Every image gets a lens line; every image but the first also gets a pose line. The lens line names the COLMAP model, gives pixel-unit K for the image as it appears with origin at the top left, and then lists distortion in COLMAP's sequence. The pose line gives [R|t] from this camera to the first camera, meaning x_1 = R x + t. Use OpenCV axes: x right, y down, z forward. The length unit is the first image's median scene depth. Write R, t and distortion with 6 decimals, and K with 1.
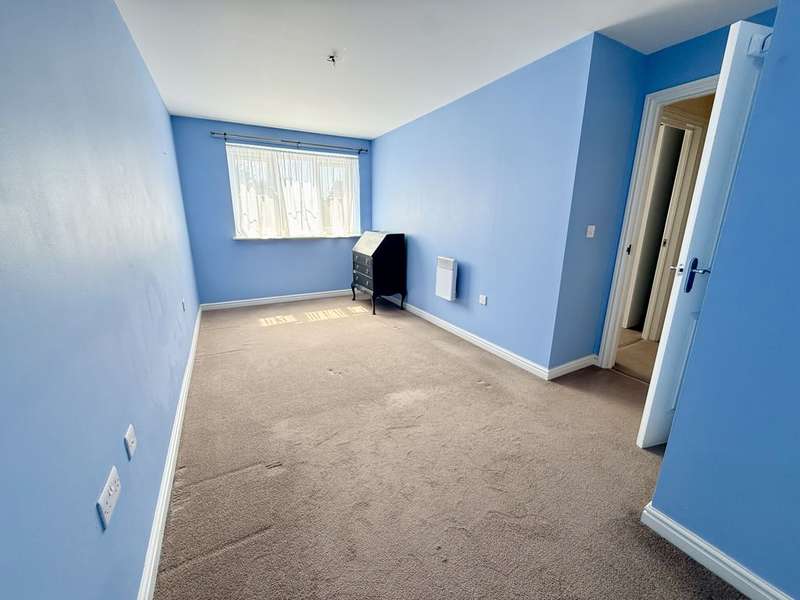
lens RADIAL K [[320.1, 0, 398.5], [0, 320.1, 302.0], [0, 0, 1]] dist [-0.001149, -0.000106]
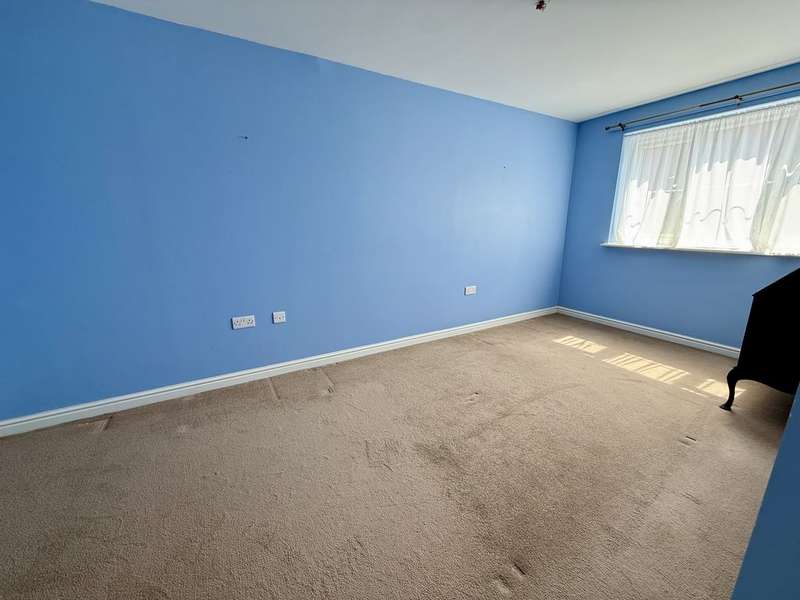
lens RADIAL K [[322.4, 0, 400.0], [0, 322.4, 300.0], [0, 0, 1]] dist [0.000591, 0.000067]
pose [[0.015823, 0.222871, -0.974720, 0.370794], [-0.246479, 0.945628, 0.212218, -0.103941], [0.969019, 0.236890, 0.069896, 0.432040]]
